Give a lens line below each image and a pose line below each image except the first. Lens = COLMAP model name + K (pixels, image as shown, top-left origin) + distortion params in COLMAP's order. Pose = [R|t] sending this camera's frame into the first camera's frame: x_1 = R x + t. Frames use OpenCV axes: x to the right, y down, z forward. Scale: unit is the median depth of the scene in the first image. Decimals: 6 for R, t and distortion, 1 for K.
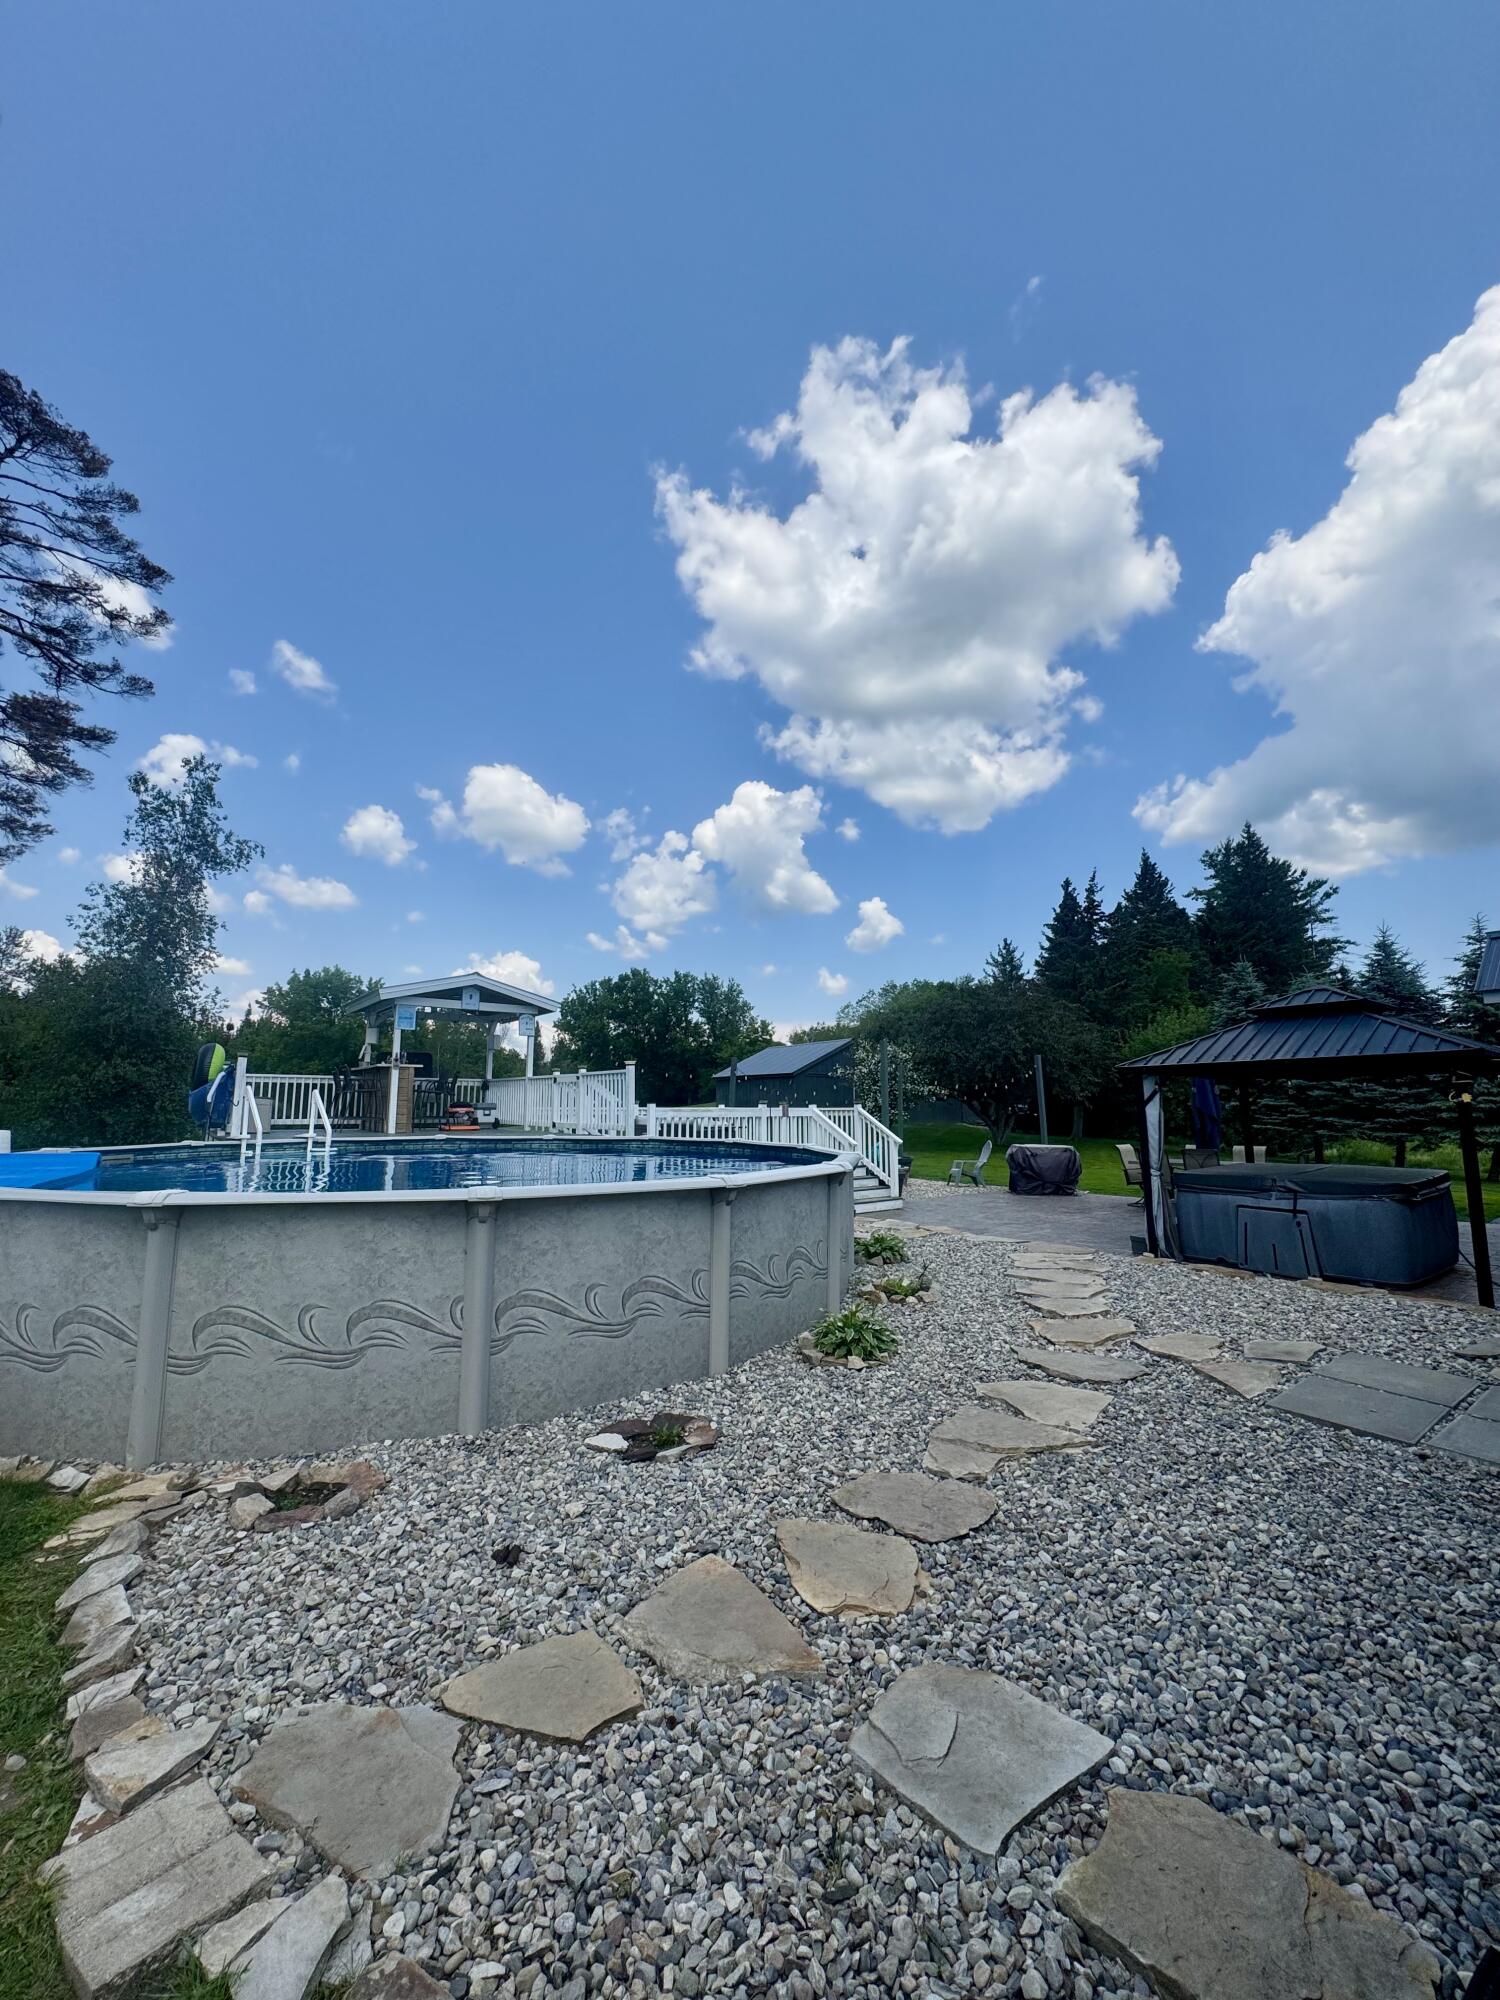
lens RADIAL K [[794.6, 0, 755.2], [0, 794.6, 1005.9], [0, 0, 1]] dist [-0.004919, 0.000476]
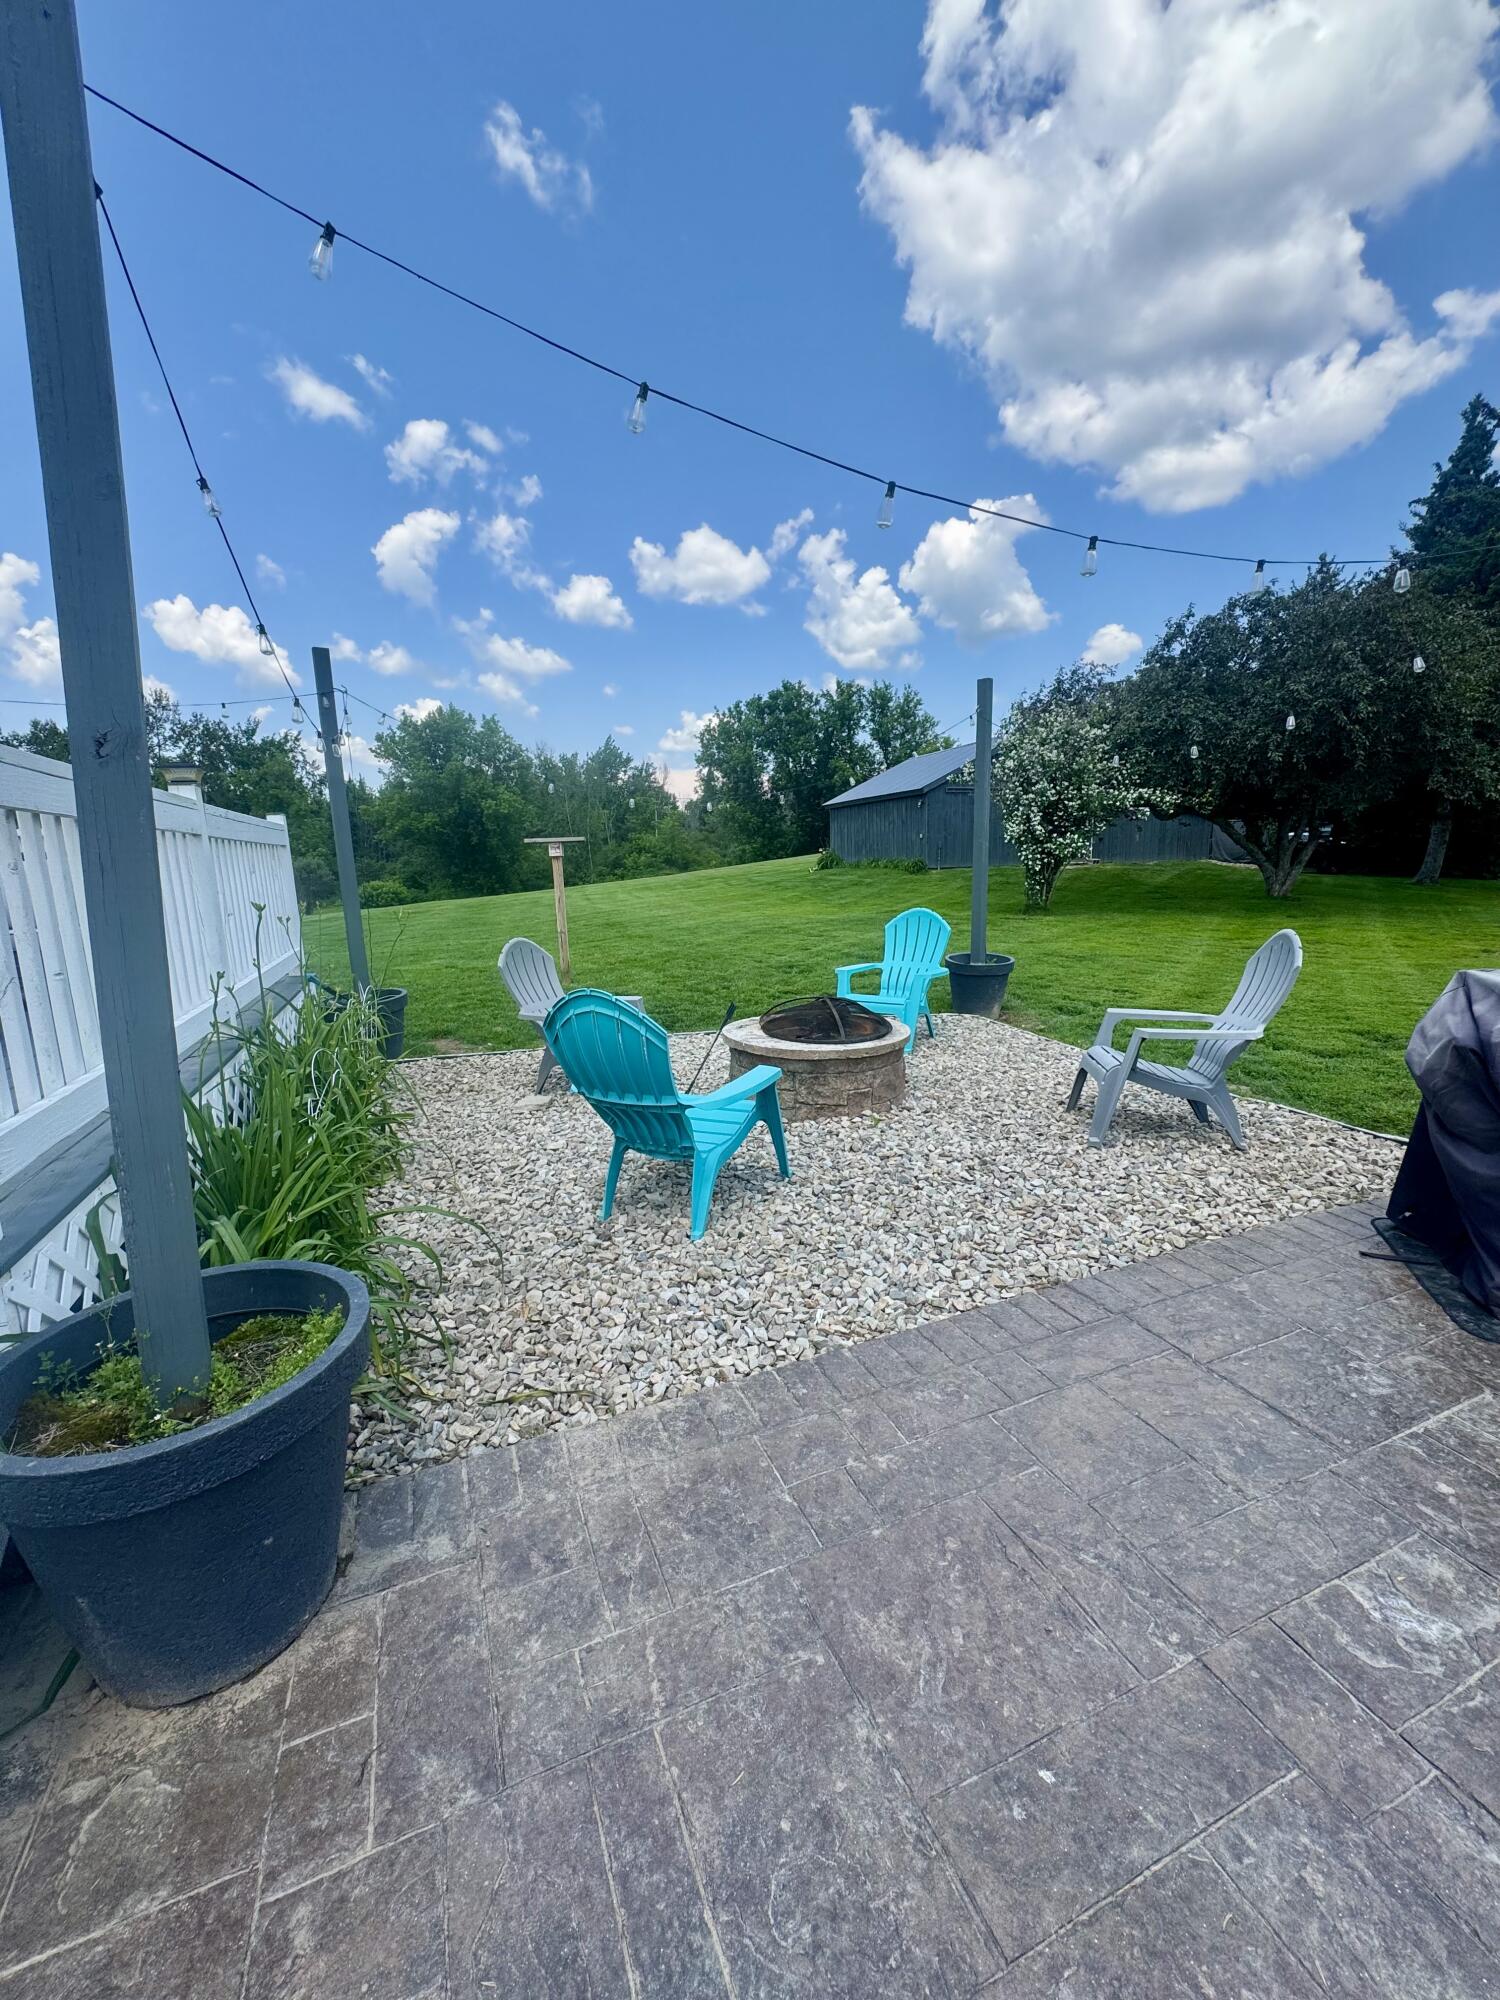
lens RADIAL K [[794.6, 0, 754.5], [0, 794.6, 996.3], [0, 0, 1]] dist [-0.004919, 0.000476]
pose [[0.962182, 0.016416, -0.271911, 0.044638], [0.065241, 0.955245, 0.288533, 0.024515], [0.264478, -0.295361, 0.918049, 0.151771]]
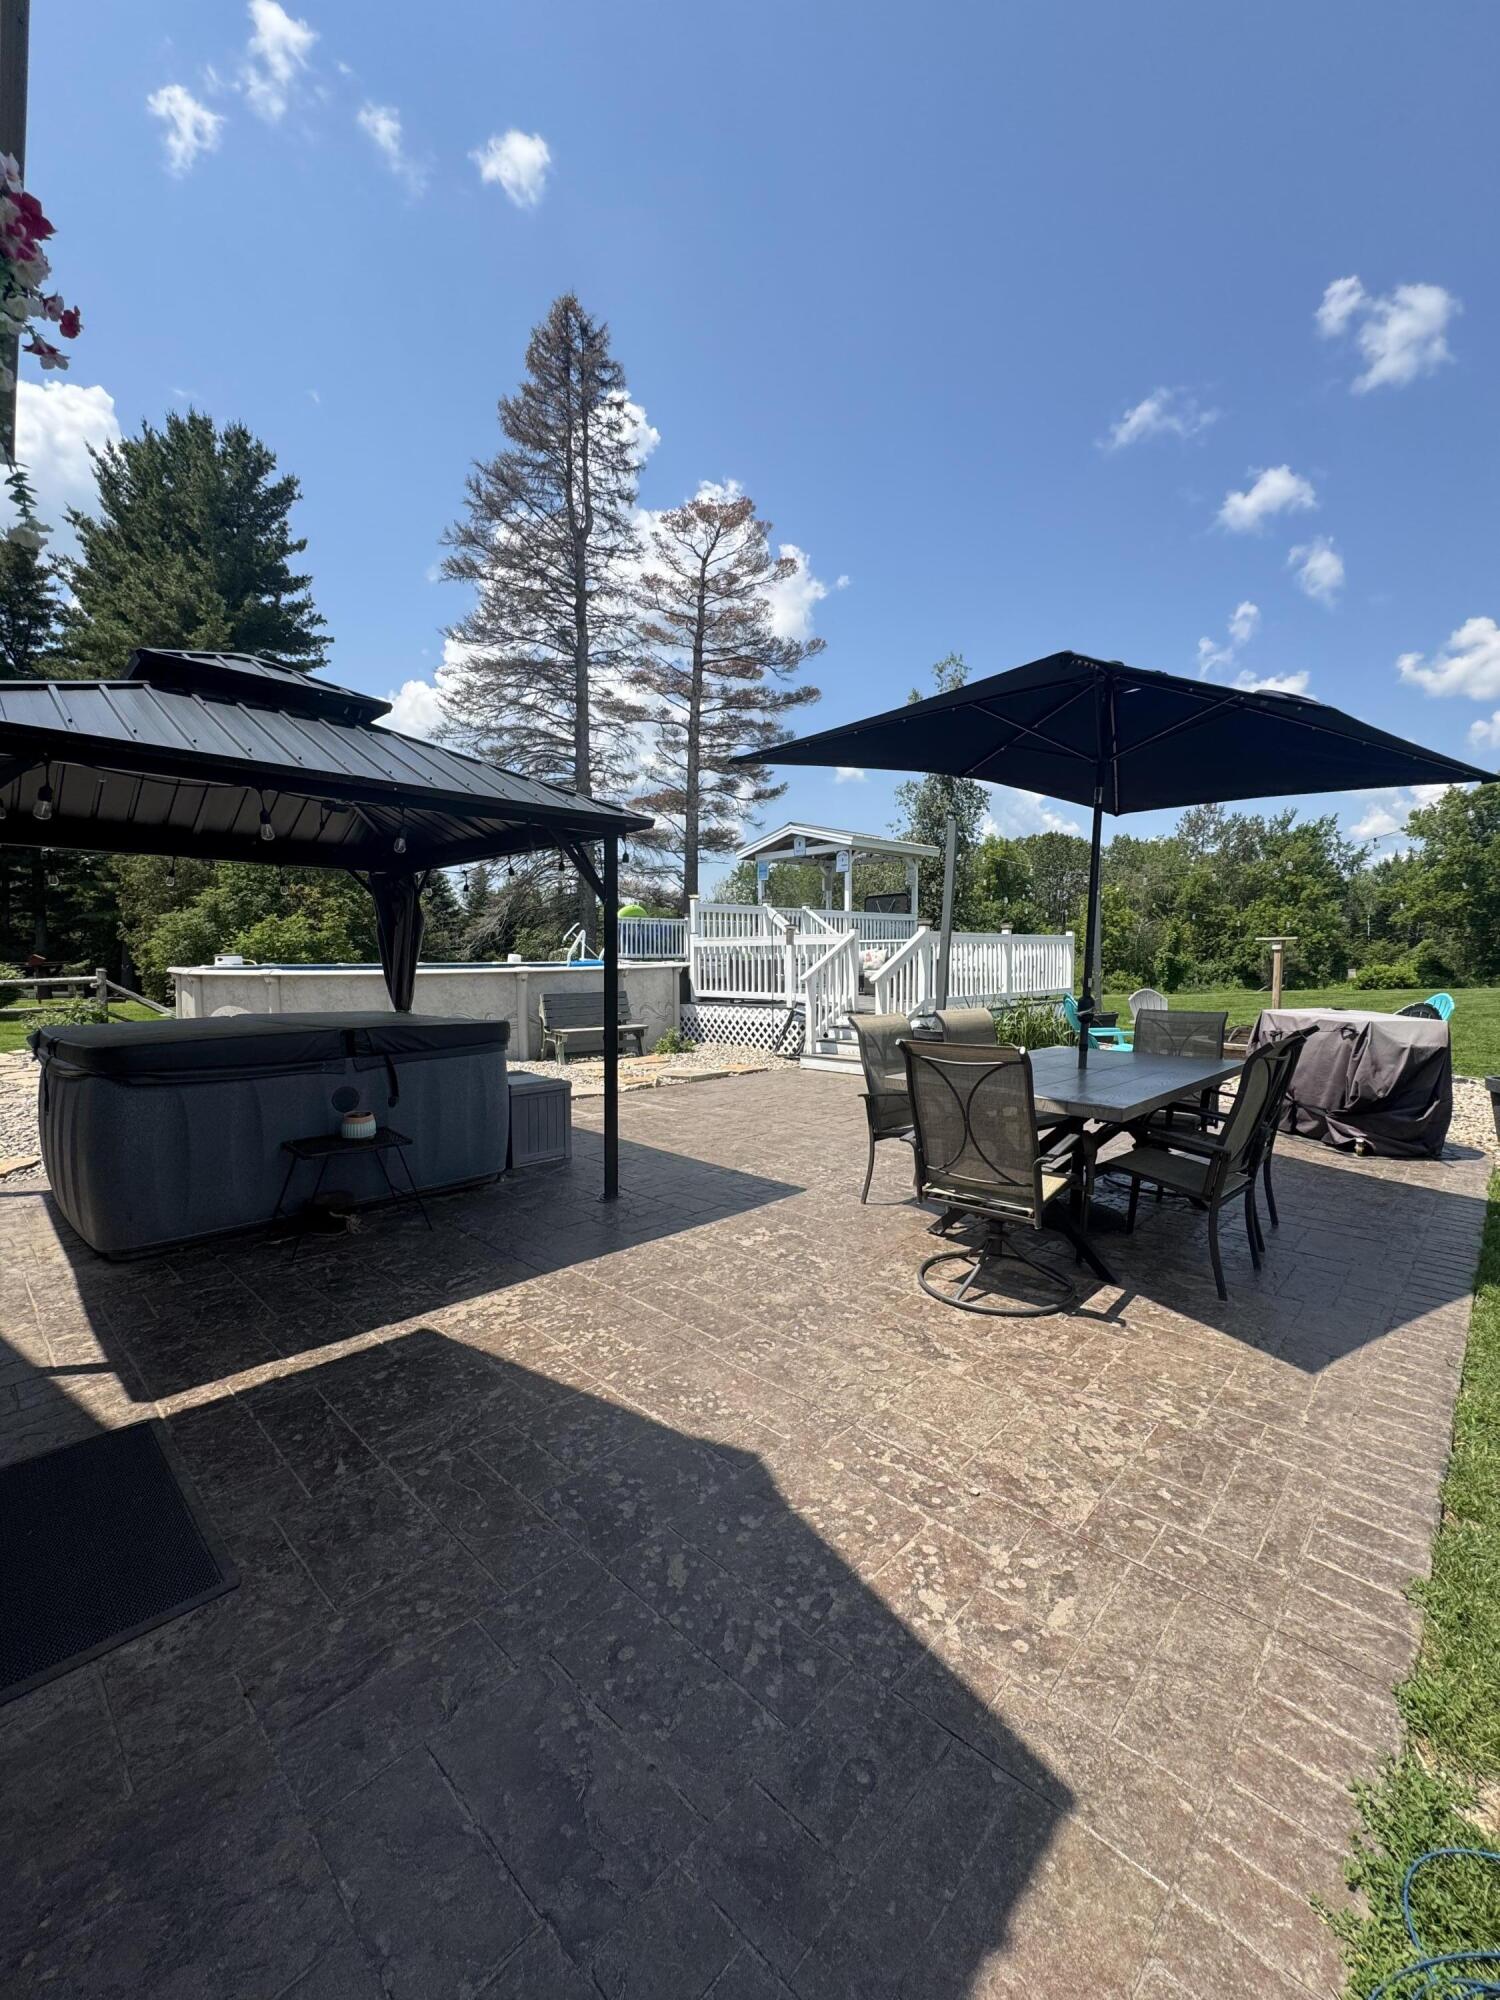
lens RADIAL K [[794.6, 0, 744.2], [0, 794.6, 1004.5], [0, 0, 1]] dist [-0.004919, 0.000476]
pose [[0.131917, 0.059829, -0.989454, 0.123108], [0.130330, 0.988465, 0.077145, 0.018738], [0.982656, -0.139133, 0.122598, 0.121963]]
